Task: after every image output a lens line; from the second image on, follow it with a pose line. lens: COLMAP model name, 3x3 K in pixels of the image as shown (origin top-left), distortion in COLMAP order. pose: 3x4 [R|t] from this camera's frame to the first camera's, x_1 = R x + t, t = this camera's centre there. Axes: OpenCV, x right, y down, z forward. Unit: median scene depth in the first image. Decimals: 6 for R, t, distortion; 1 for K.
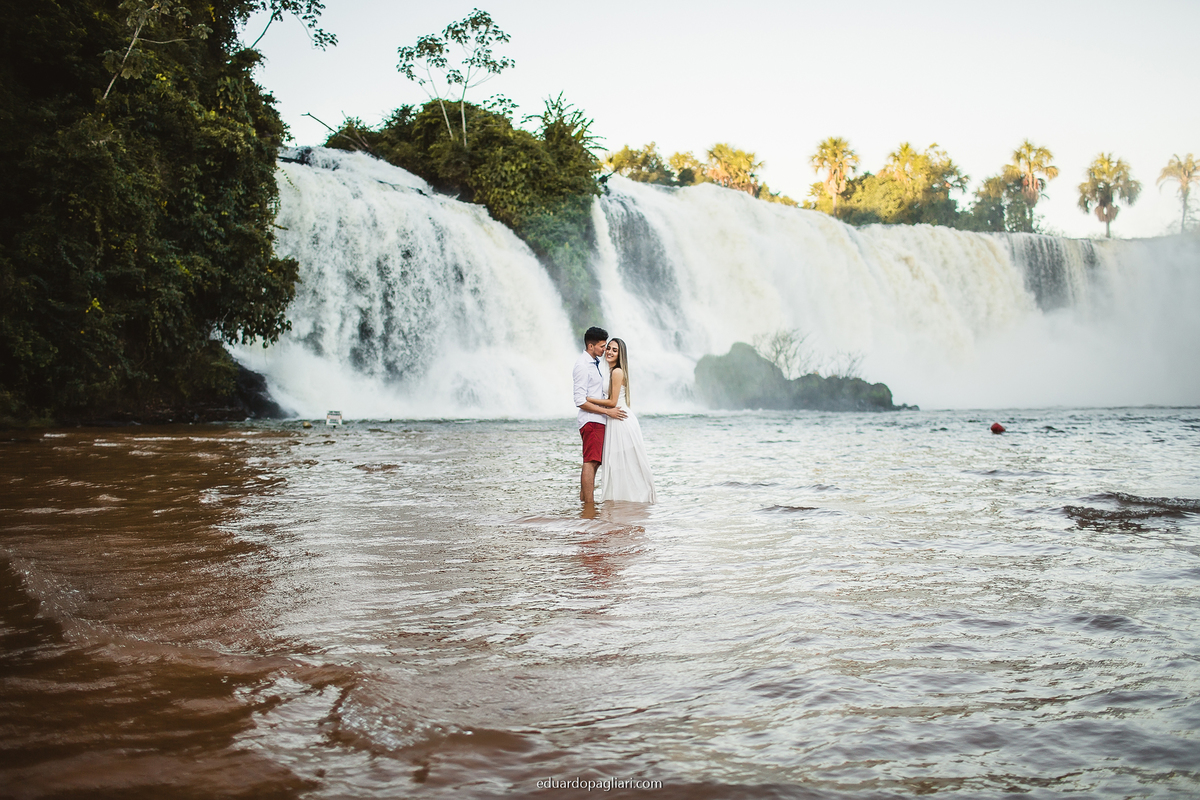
lens RADIAL K [[1203.4, 0, 602.1], [0, 1203.4, 394.6], [0, 0, 1]] dist [-0.101907, 0.130678]
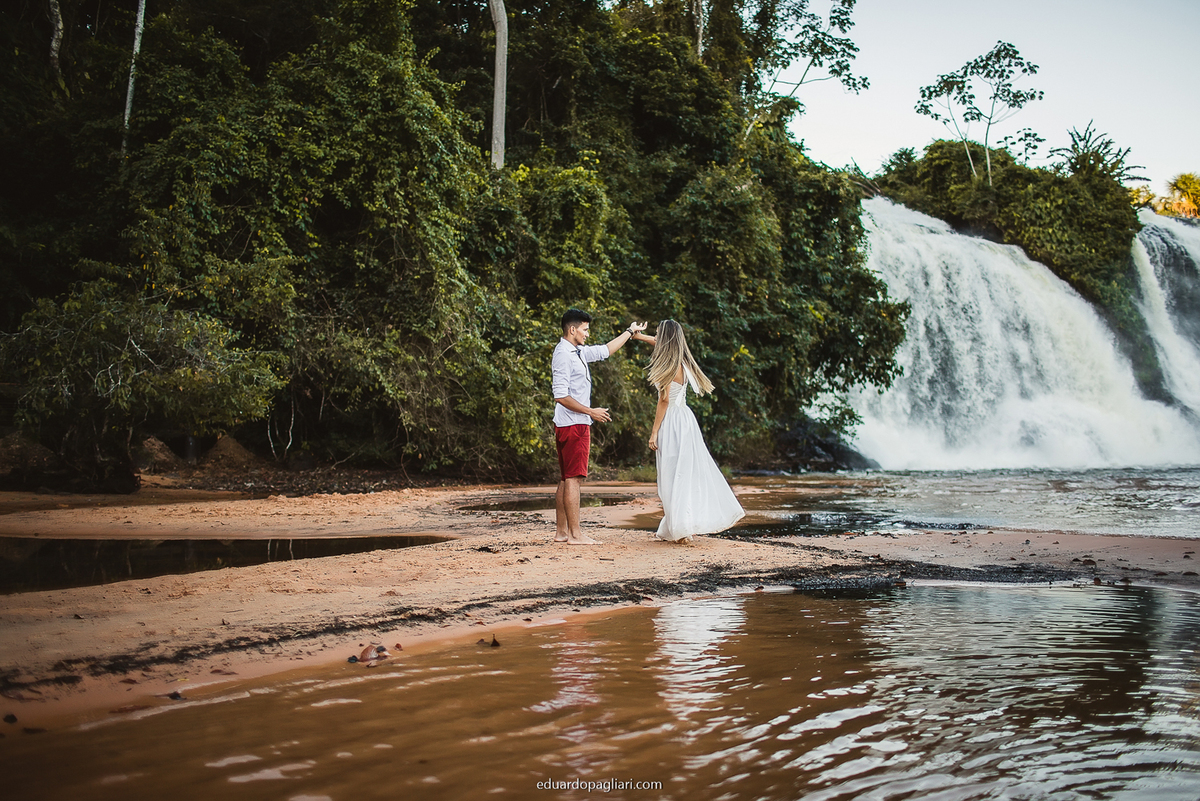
lens RADIAL K [[1203.4, 0, 602.1], [0, 1203.4, 395.1], [0, 0, 1]] dist [-0.101907, 0.130678]
pose [[0.958540, -0.018863, -0.284334, -0.146999], [0.005389, 0.998828, -0.048095, 0.003990], [0.284908, 0.044569, 0.957518, 0.010308]]
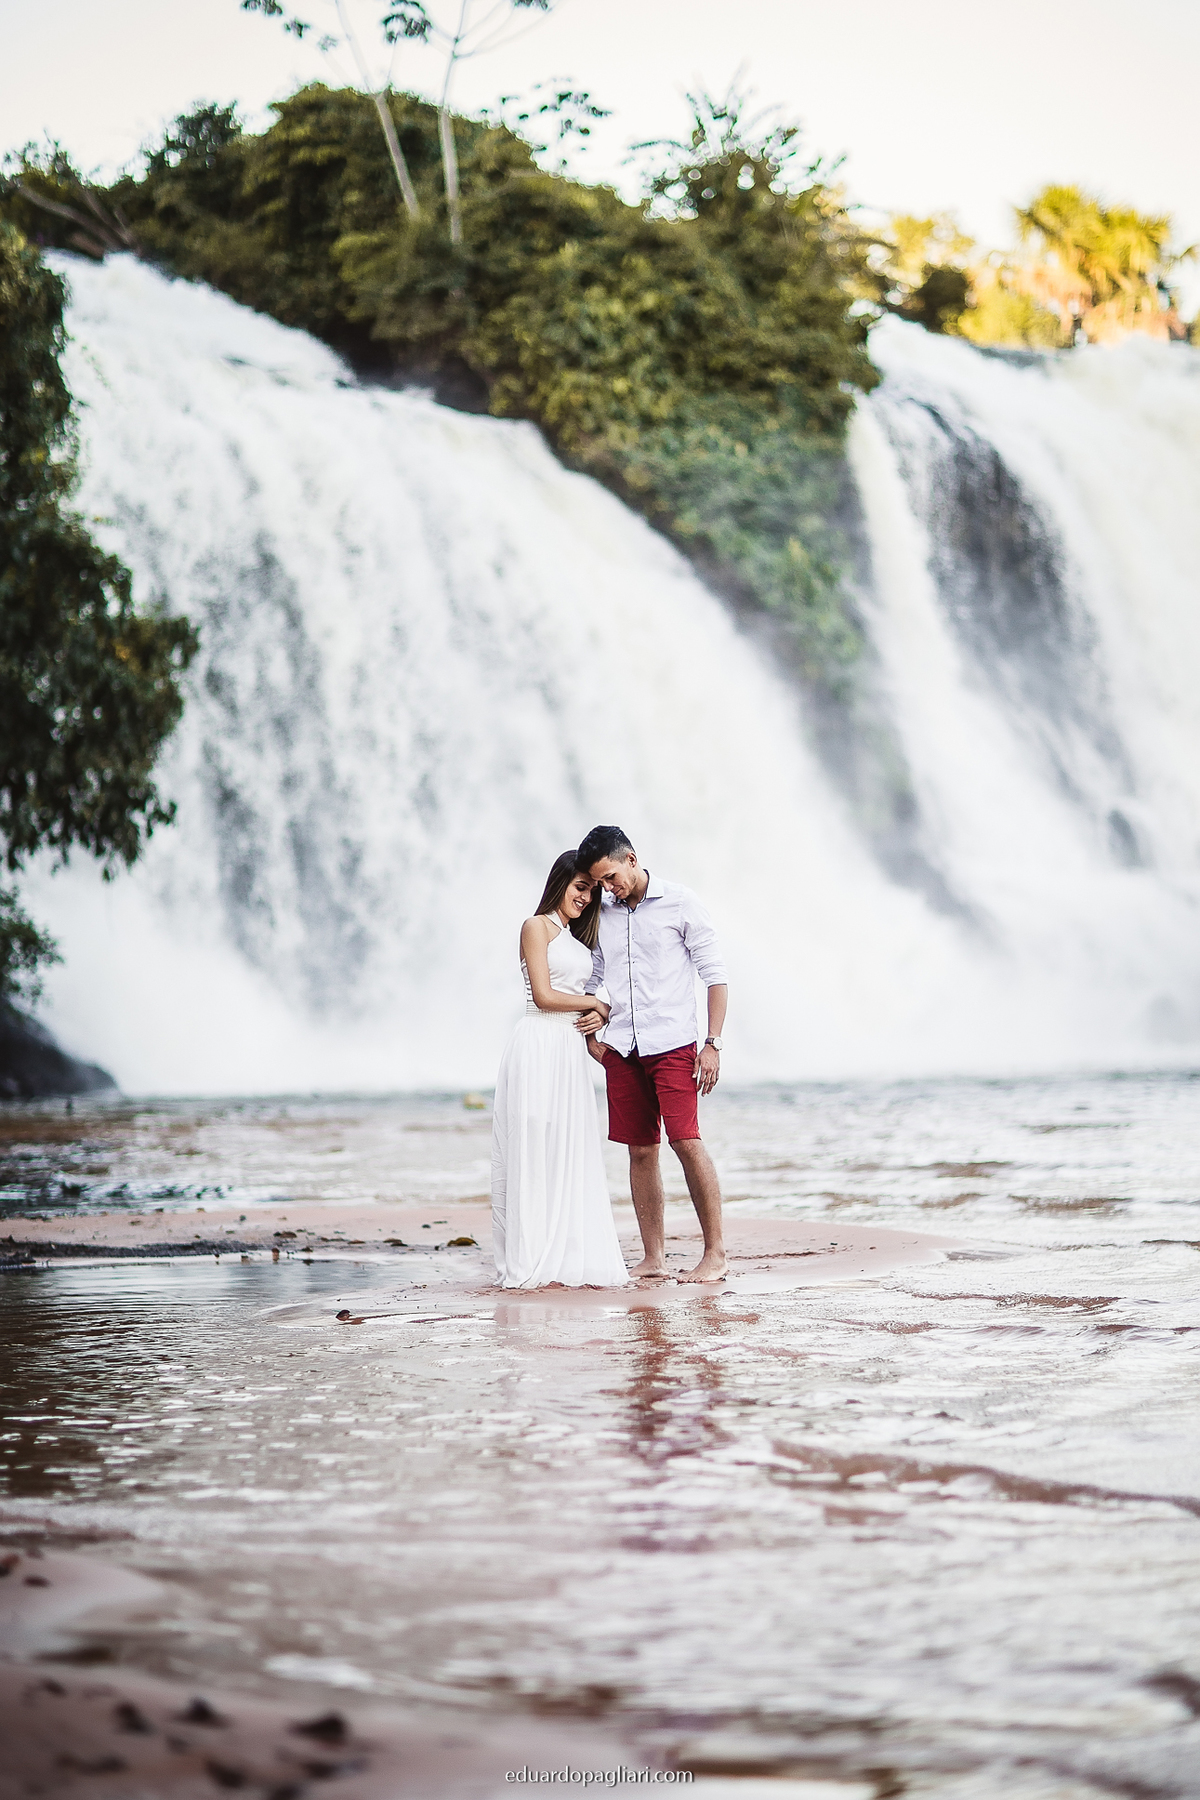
lens RADIAL K [[4254.4, 0, 598.5], [0, 4254.4, 895.4], [0, 0, 1]] dist [-0.092265, -0.178091]
pose [[0.998921, -0.016113, 0.043554, -0.130279], [0.017374, 0.999437, -0.028719, 0.000697], [-0.043067, 0.029445, 0.998638, -0.130204]]
